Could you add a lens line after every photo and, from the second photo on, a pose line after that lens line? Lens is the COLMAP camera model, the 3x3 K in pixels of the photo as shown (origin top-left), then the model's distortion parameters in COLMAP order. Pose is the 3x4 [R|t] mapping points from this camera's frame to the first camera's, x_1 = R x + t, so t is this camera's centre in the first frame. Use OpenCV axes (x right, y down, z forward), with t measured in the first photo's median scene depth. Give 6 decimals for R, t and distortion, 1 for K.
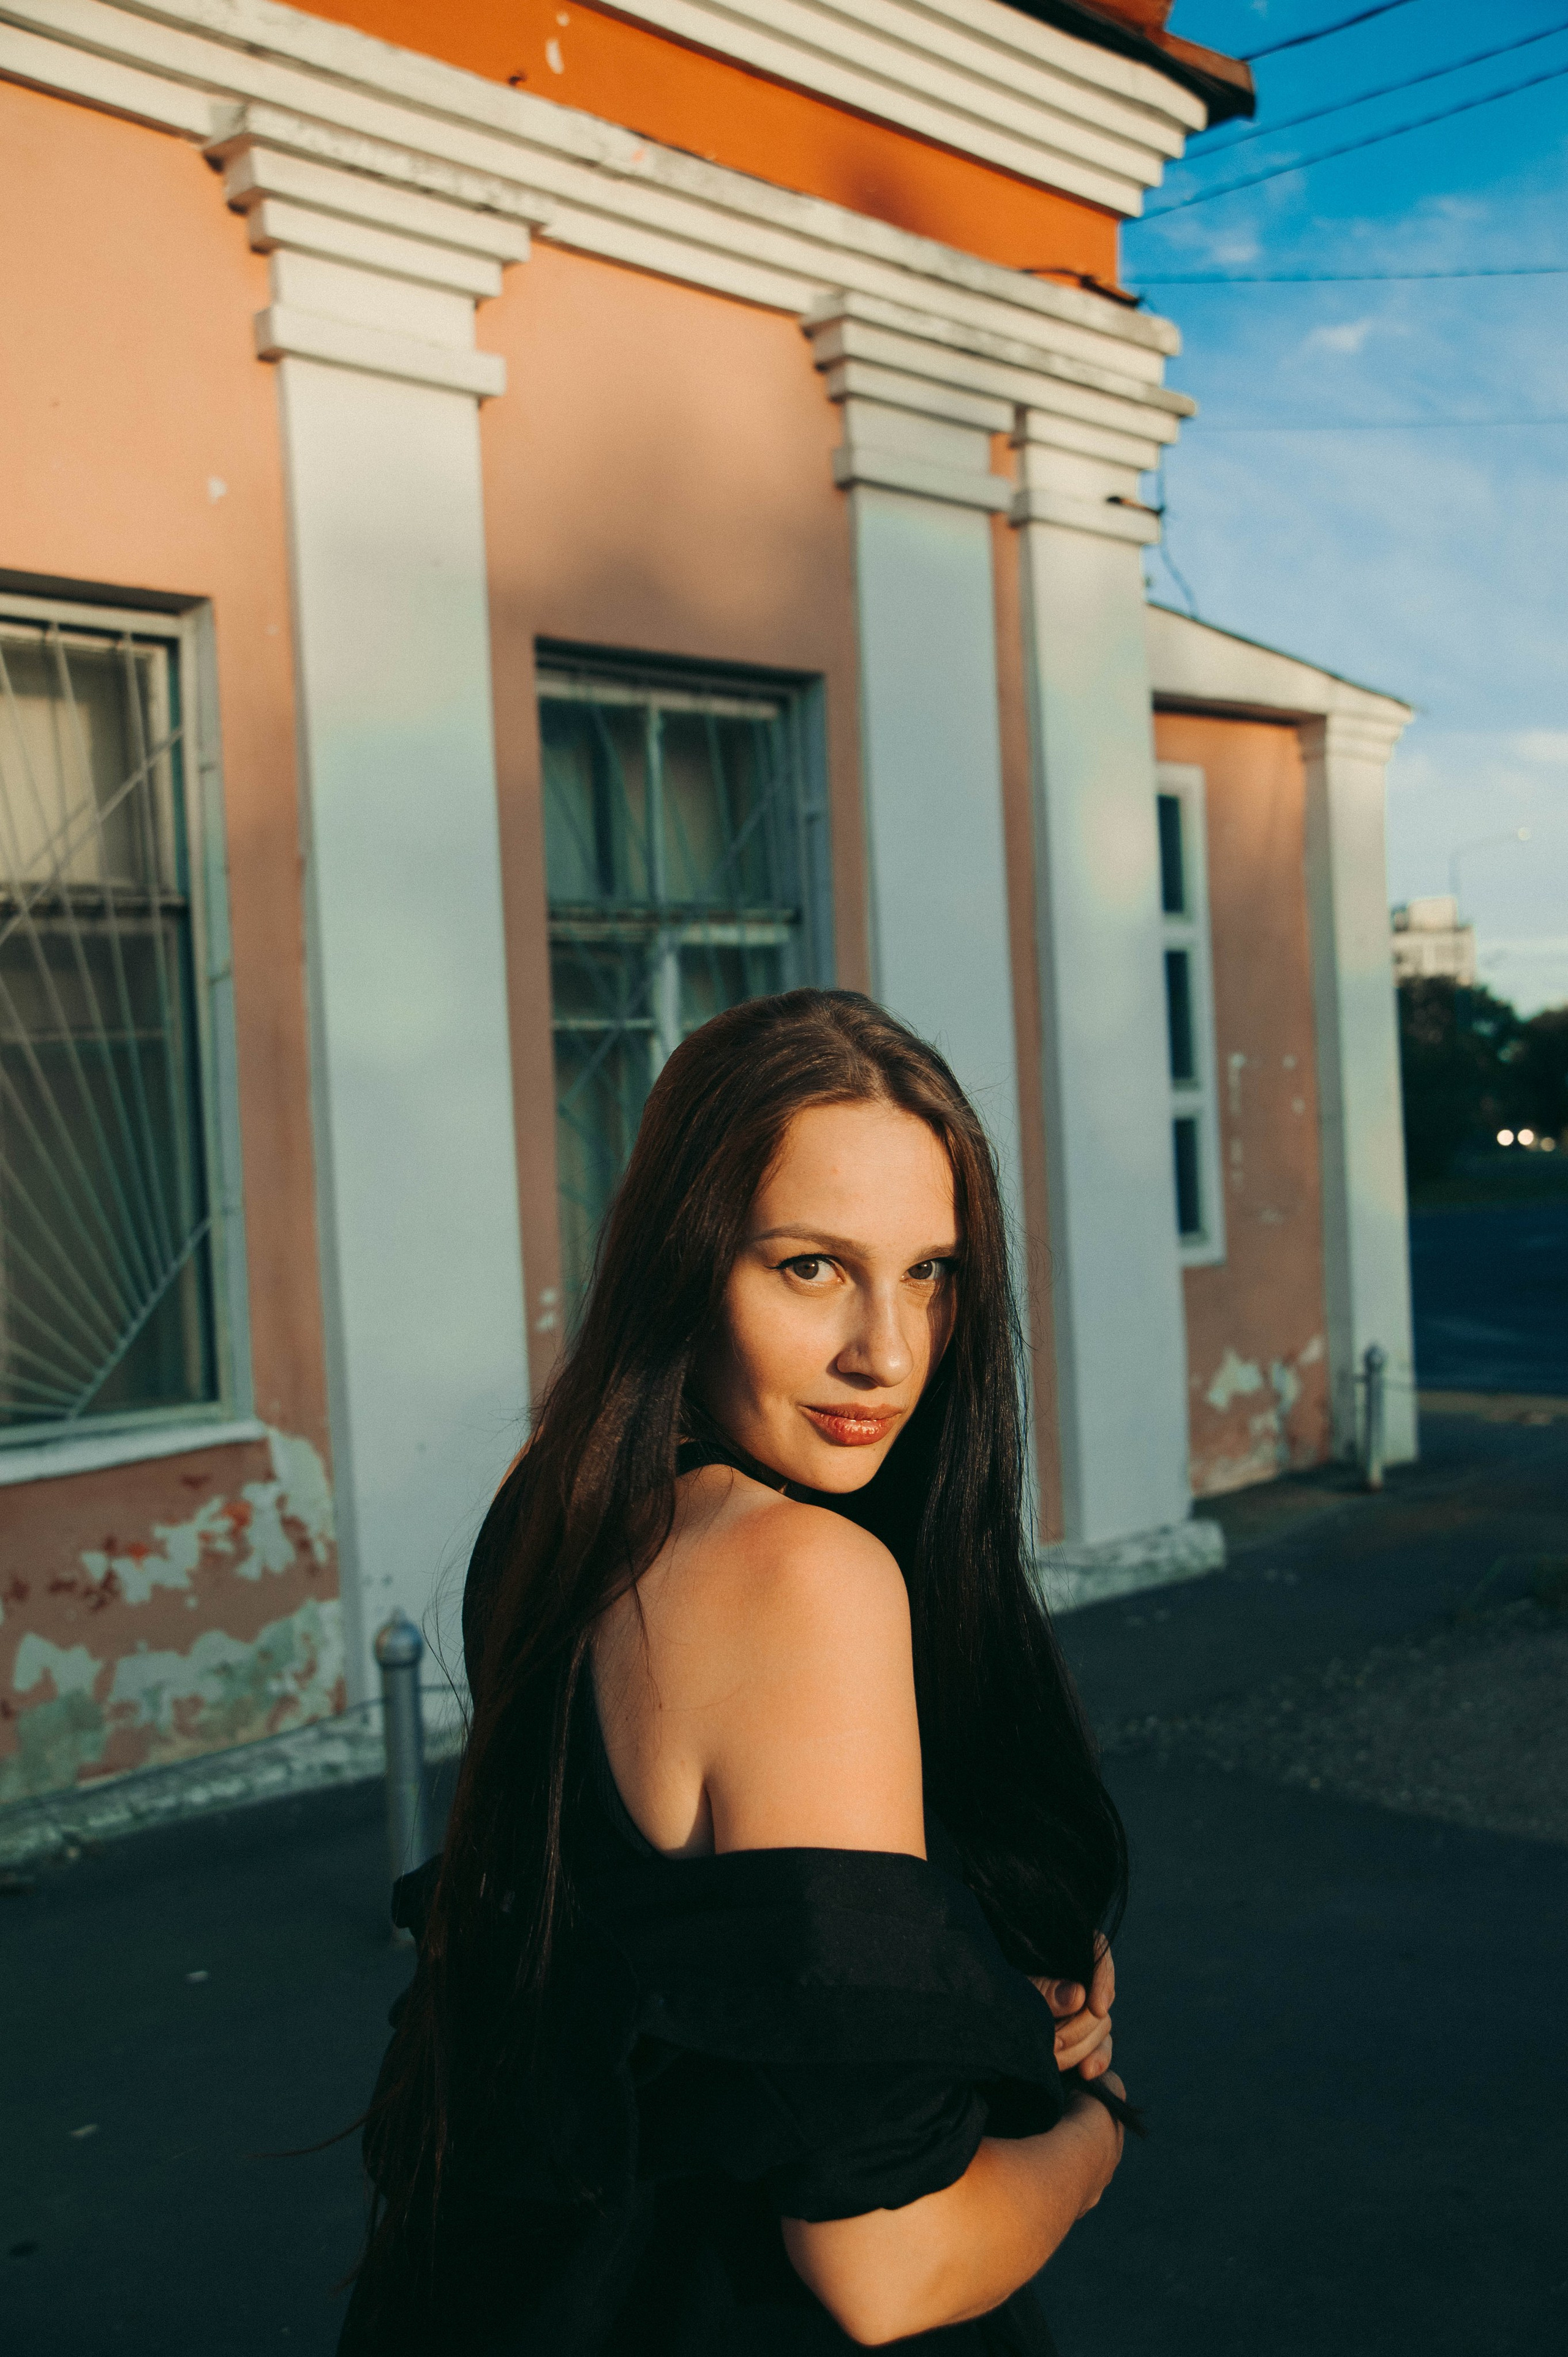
lens RADIAL K [[2281.3, 0, 782.3], [0, 2281.3, 1181.0], [0, 0, 1]] dist [-0.089033, 0.294711]
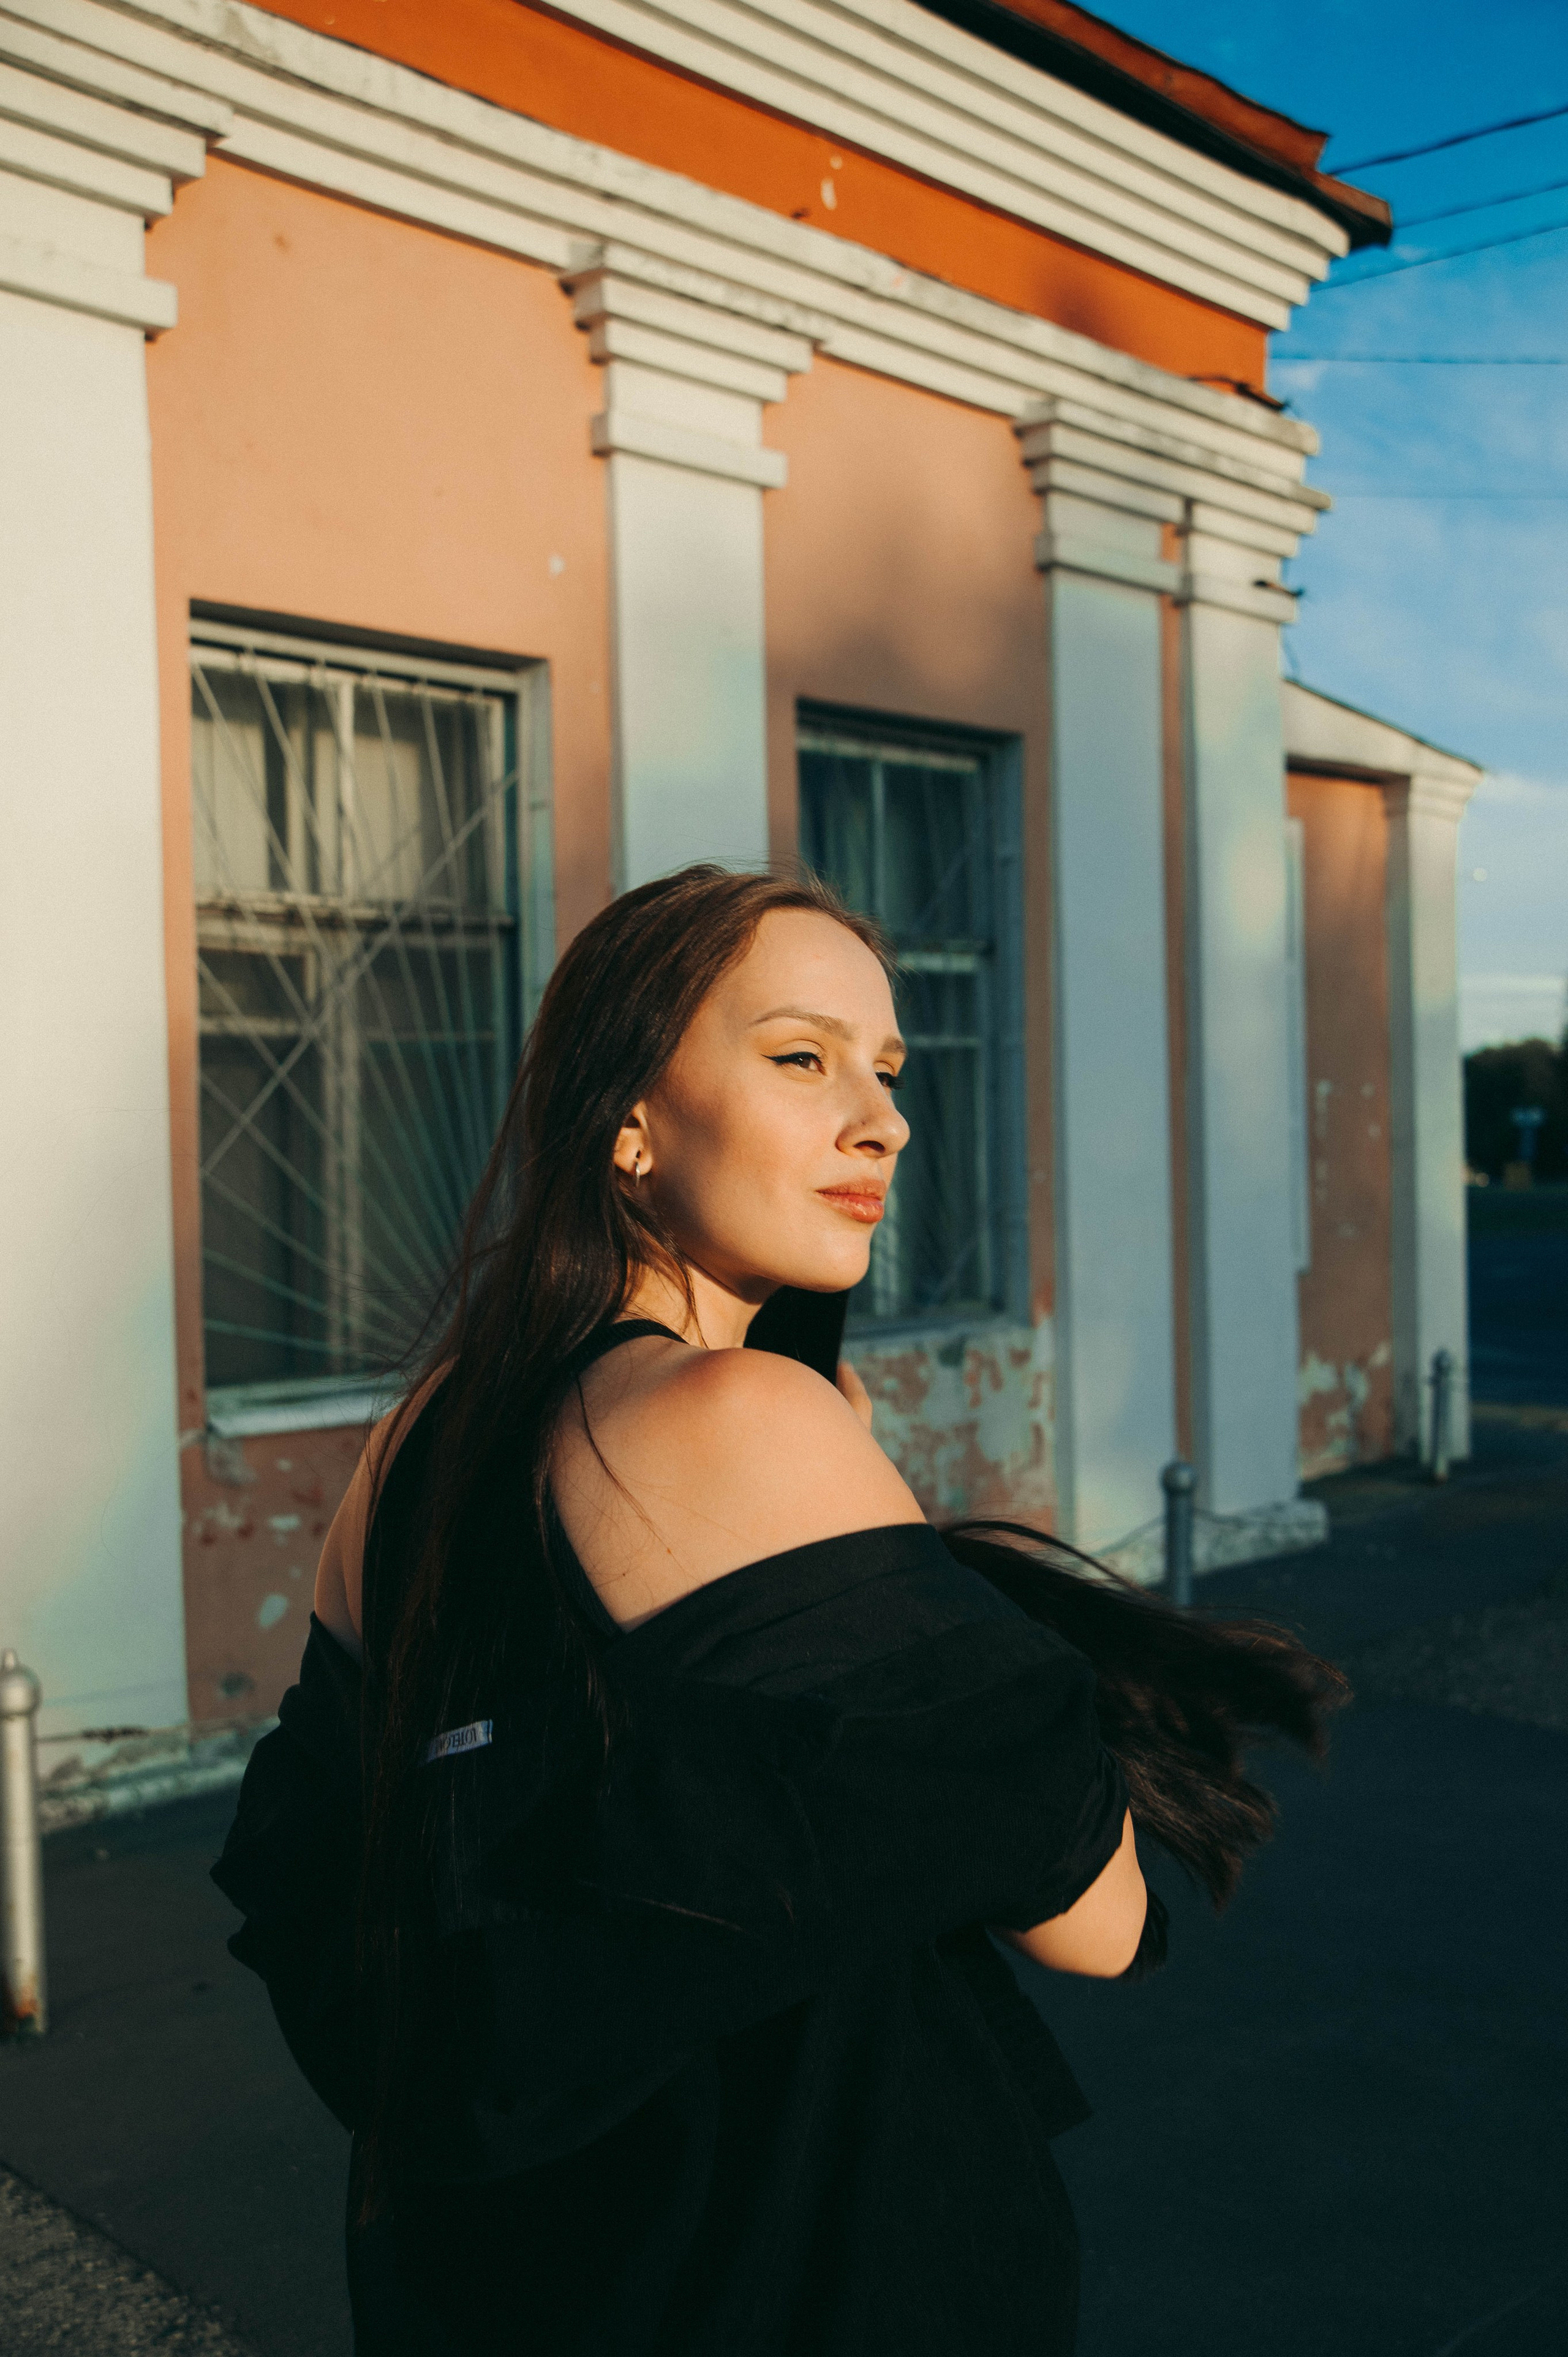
lens RADIAL K [[2281.3, 0, 782.3], [0, 2281.3, 1181.0], [0, 0, 1]] dist [-0.089033, 0.294711]
pose [[0.999242, 0.027795, 0.027239, -0.125276], [-0.027600, 0.999591, -0.007510, 0.010320], [-0.027437, 0.006753, 0.999601, -0.122874]]
